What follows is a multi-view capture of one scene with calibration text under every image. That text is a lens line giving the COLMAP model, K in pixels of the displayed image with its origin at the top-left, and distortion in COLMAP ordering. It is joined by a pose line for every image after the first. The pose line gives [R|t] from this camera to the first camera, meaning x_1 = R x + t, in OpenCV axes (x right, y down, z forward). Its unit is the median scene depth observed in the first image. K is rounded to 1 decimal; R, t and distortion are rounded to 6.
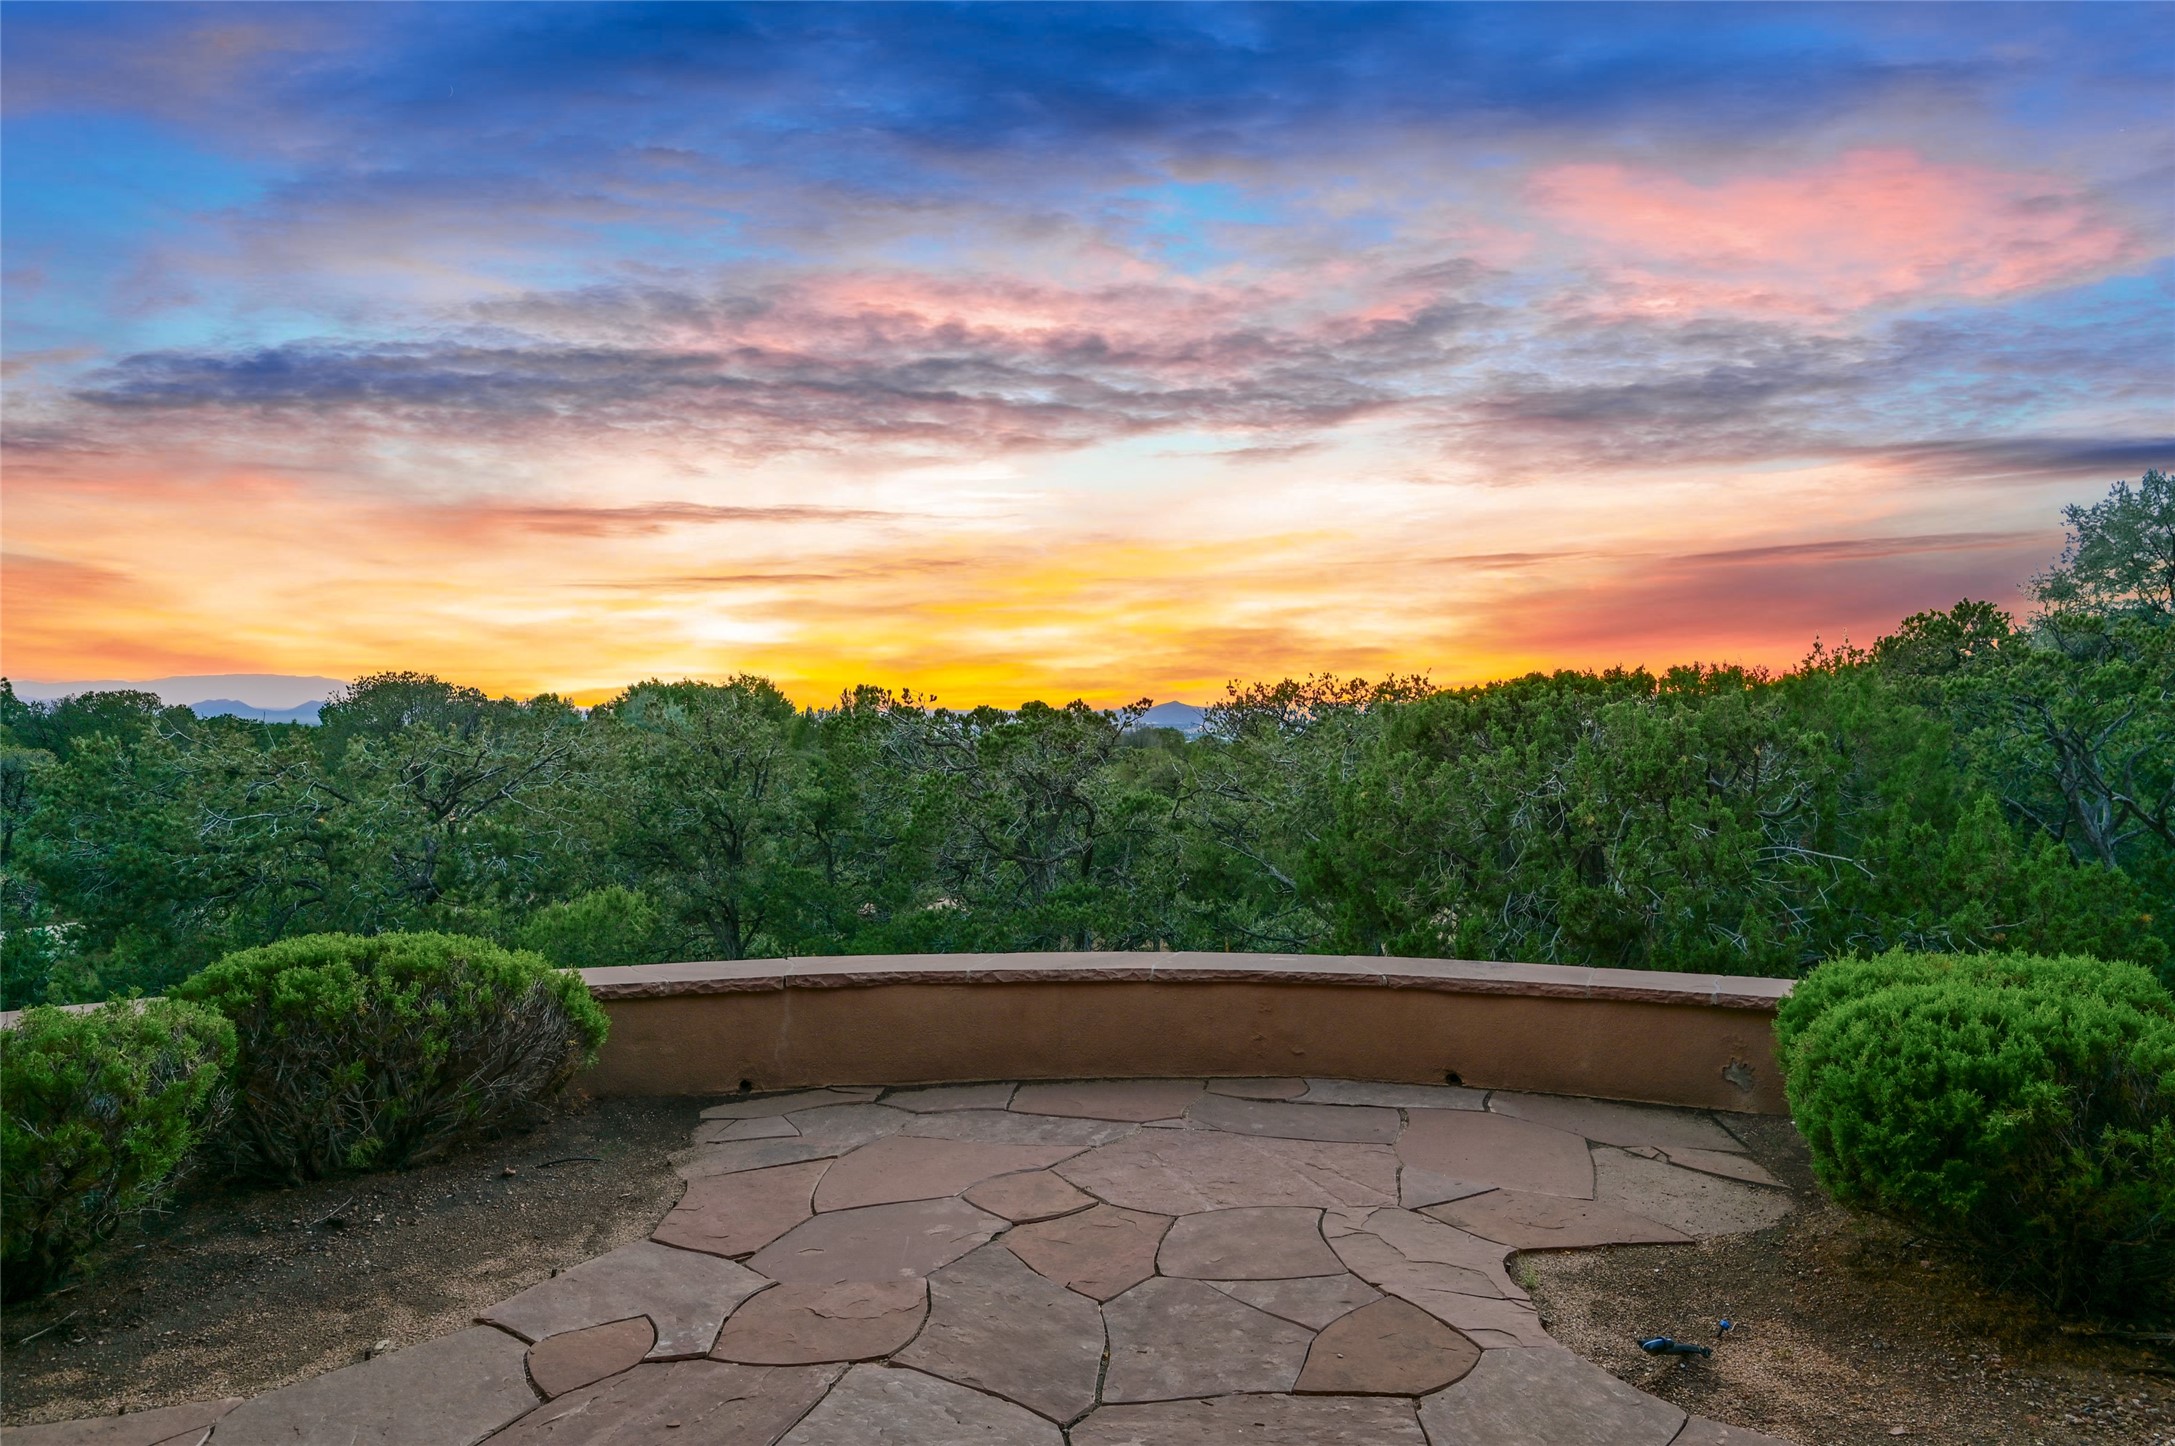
lens RADIAL K [[1376.8, 0, 1087.5], [0, 1376.8, 723.0], [0, 0, 1]] dist [-0.003368, 0.000732]
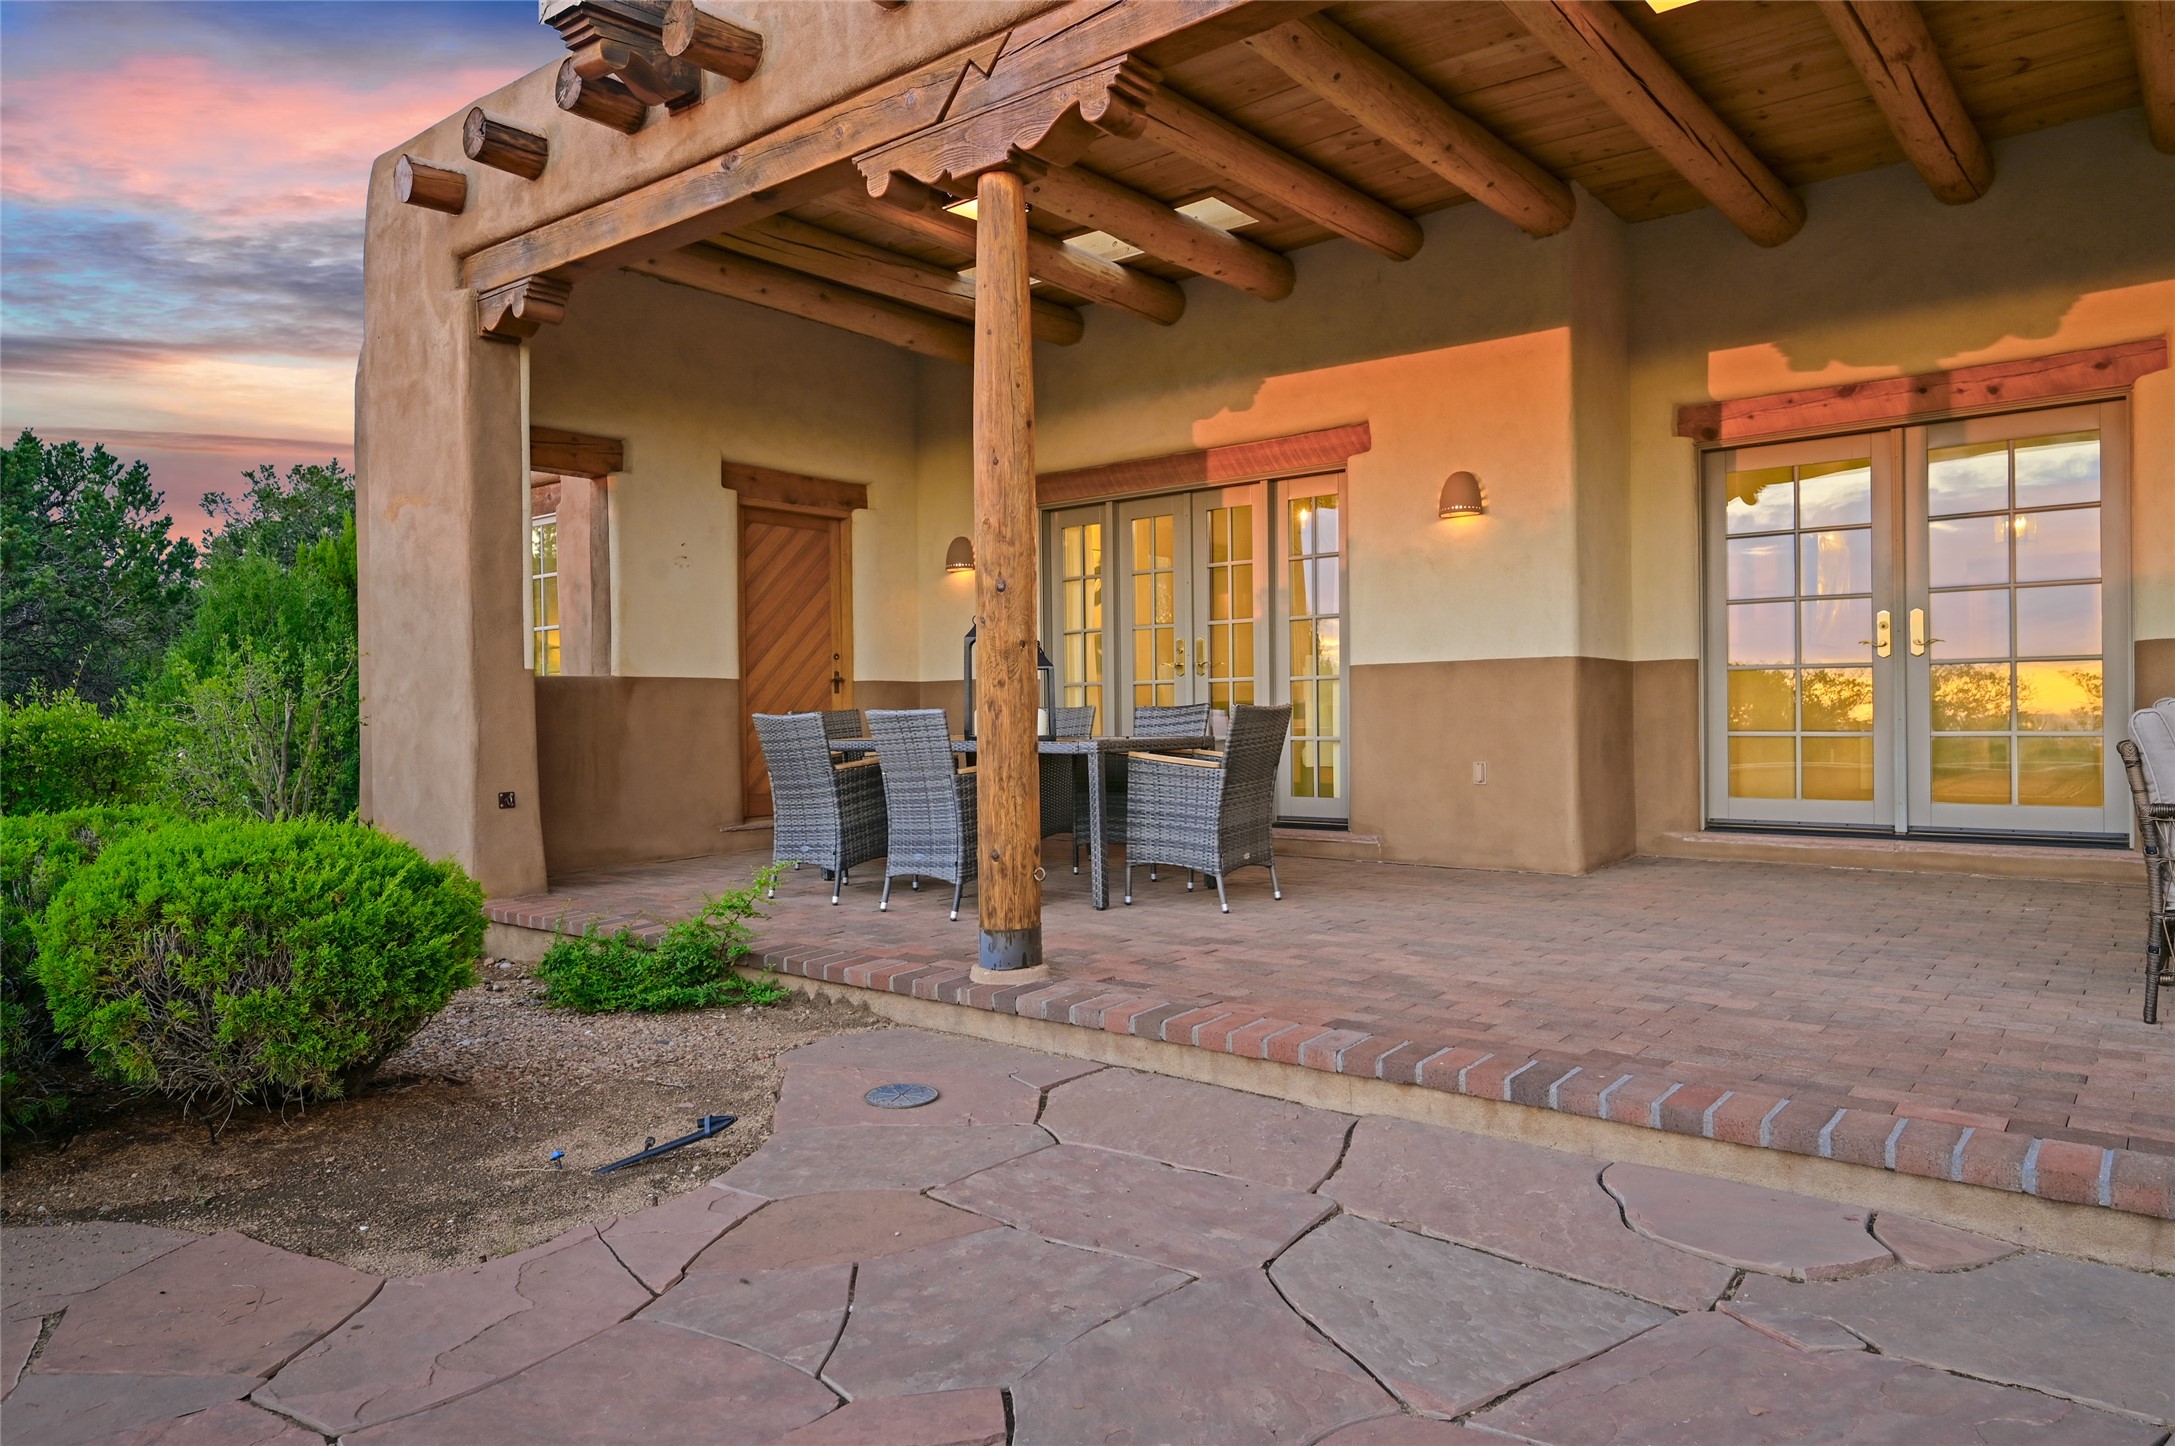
lens RADIAL K [[1376.8, 0, 1087.5], [0, 1376.8, 723.0], [0, 0, 1]] dist [-0.003368, 0.000732]
pose [[-0.770139, 0.000174, 0.637876, -0.392111], [0.010734, 0.999862, 0.012687, 0.135866], [-0.637786, 0.016617, -0.770034, 1.437747]]
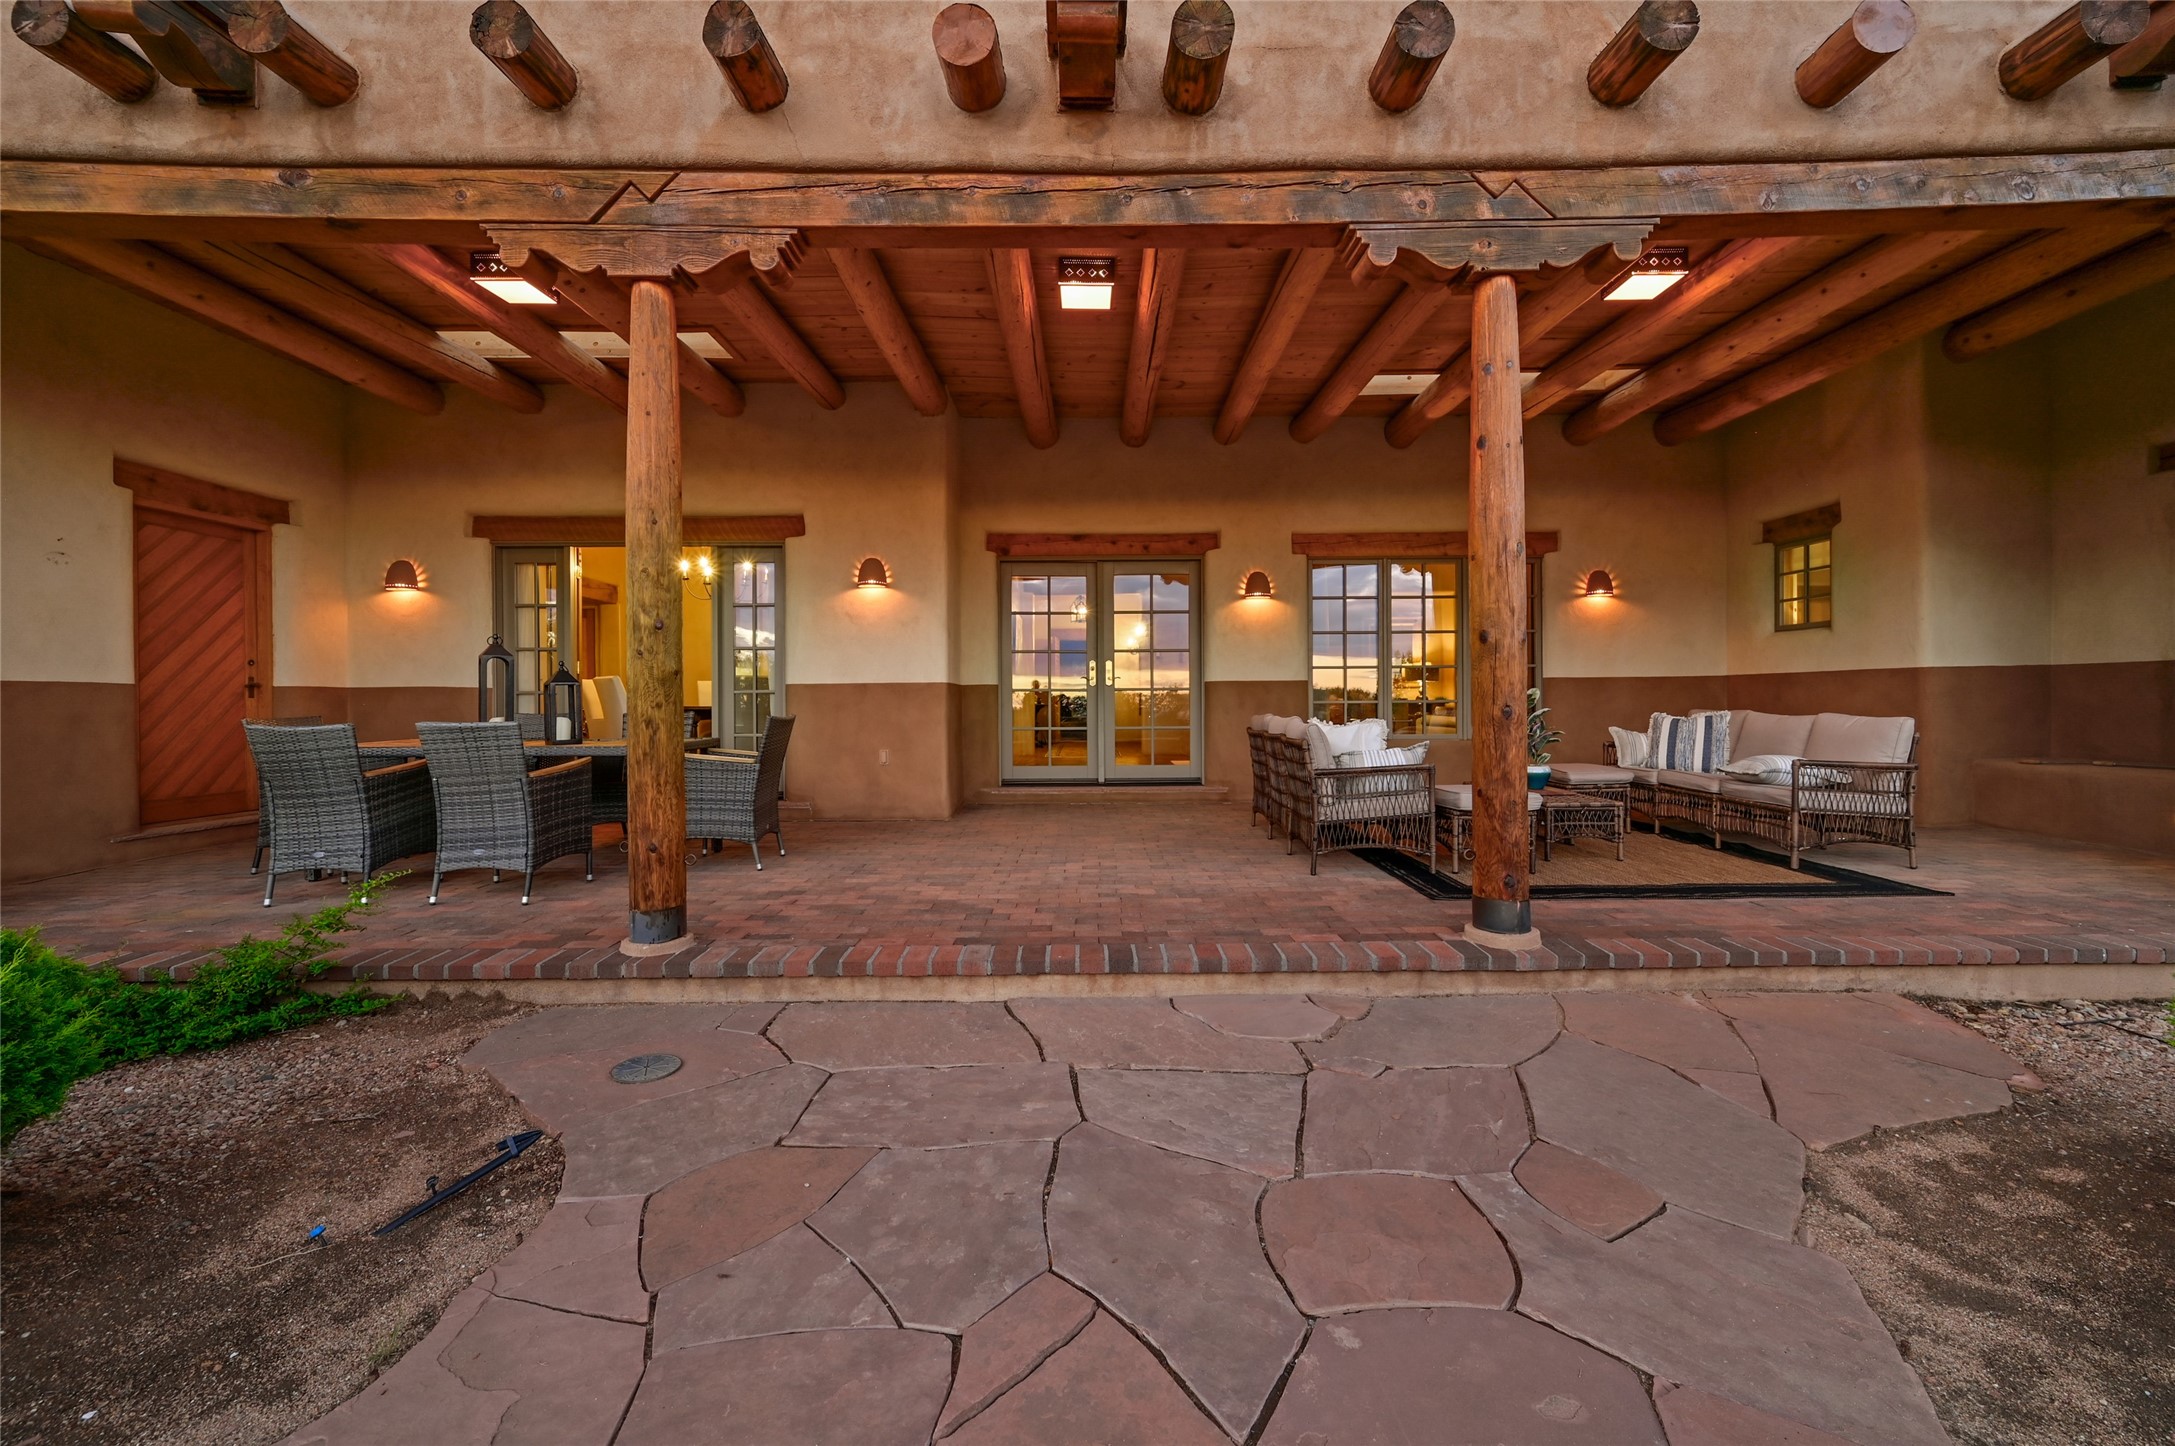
lens RADIAL K [[889.7, 0, 1098.8], [0, 889.7, 705.6], [0, 0, 1]] dist [-0.001279, 0.000186]
pose [[-0.999882, 0.001022, -0.015358, -0.011250], [0.000851, 0.999937, 0.011154, 0.105343], [0.015368, 0.011139, -0.999820, 1.507172]]
